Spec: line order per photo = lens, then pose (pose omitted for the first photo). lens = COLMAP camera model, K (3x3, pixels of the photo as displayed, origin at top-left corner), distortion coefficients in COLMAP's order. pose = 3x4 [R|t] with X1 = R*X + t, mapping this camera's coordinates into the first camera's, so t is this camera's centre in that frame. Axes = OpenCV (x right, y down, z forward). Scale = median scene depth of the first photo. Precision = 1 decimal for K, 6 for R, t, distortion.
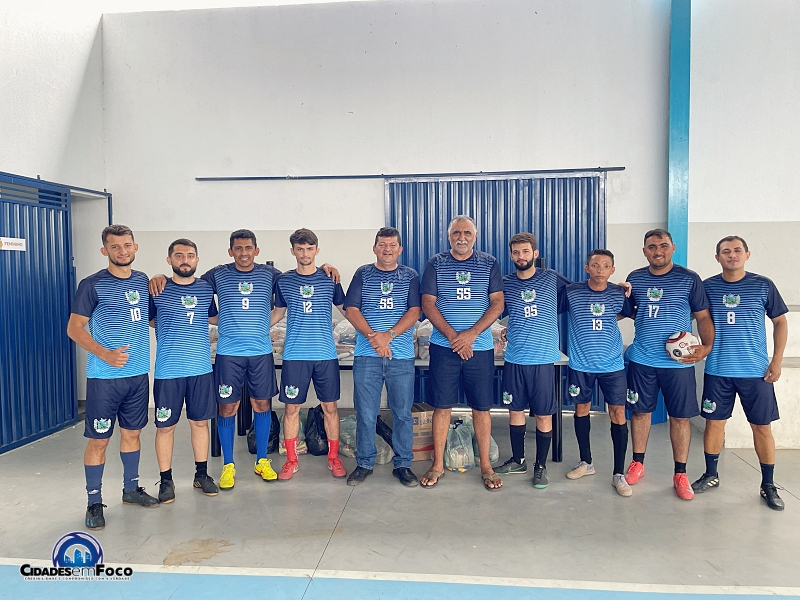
lens RADIAL K [[619.4, 0, 404.1], [0, 619.4, 301.5], [0, 0, 1]] dist [0.078377, -0.108931]
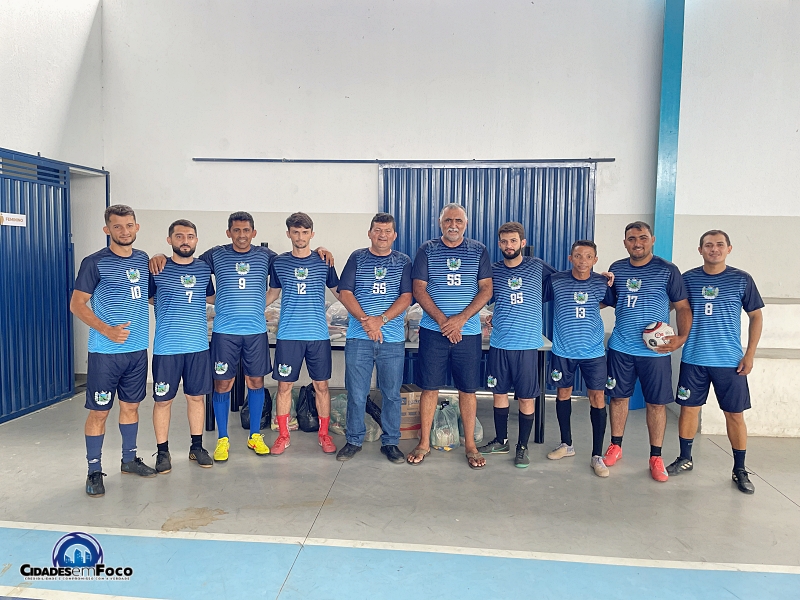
lens RADIAL K [[619.4, 0, 400.8], [0, 619.4, 297.1], [0, 0, 1]] dist [0.078377, -0.108931]
pose [[0.999647, 0.024418, 0.010436, -0.001897], [-0.024626, 0.999491, 0.020285, -0.002224], [-0.009936, -0.020535, 0.999740, -0.034737]]
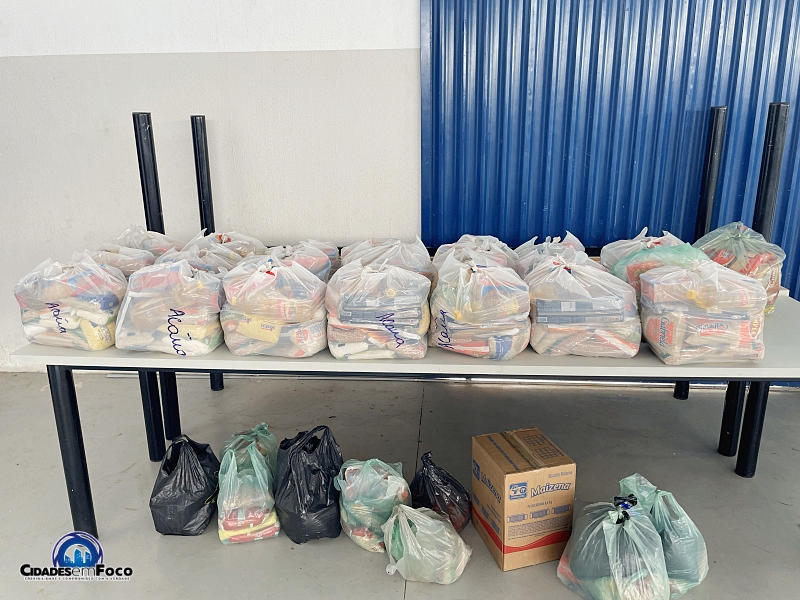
lens RADIAL K [[619.4, 0, 398.3], [0, 619.4, 302.2], [0, 0, 1]] dist [0.078377, -0.108931]
pose [[0.999964, -0.006450, 0.005538, -0.074119], [0.005131, 0.977304, 0.211779, -0.033442], [-0.006778, -0.211743, 0.977302, 0.636342]]
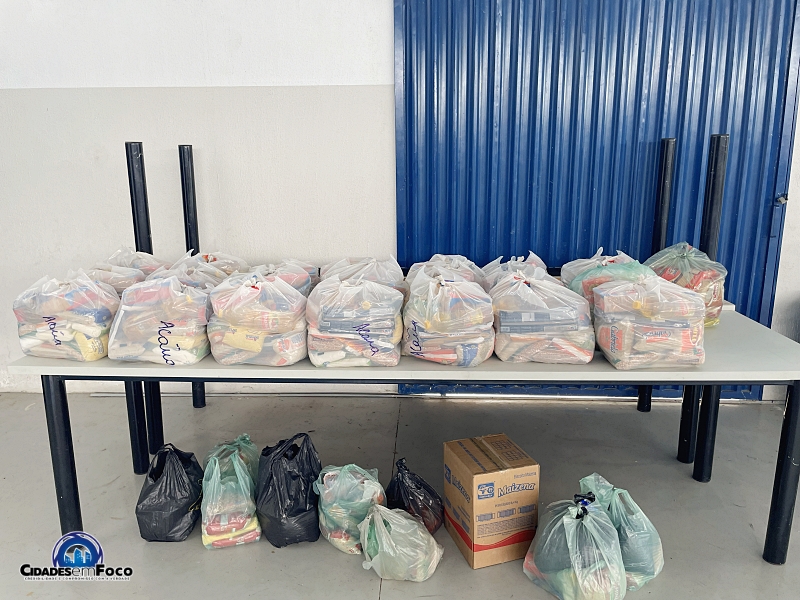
lens RADIAL K [[619.4, 0, 393.9], [0, 619.4, 294.7], [0, 0, 1]] dist [0.078377, -0.108931]
pose [[0.999433, -0.009093, 0.032428, -0.071152], [0.003916, 0.987710, 0.156250, -0.029425], [-0.033451, -0.156034, 0.987185, 0.595816]]
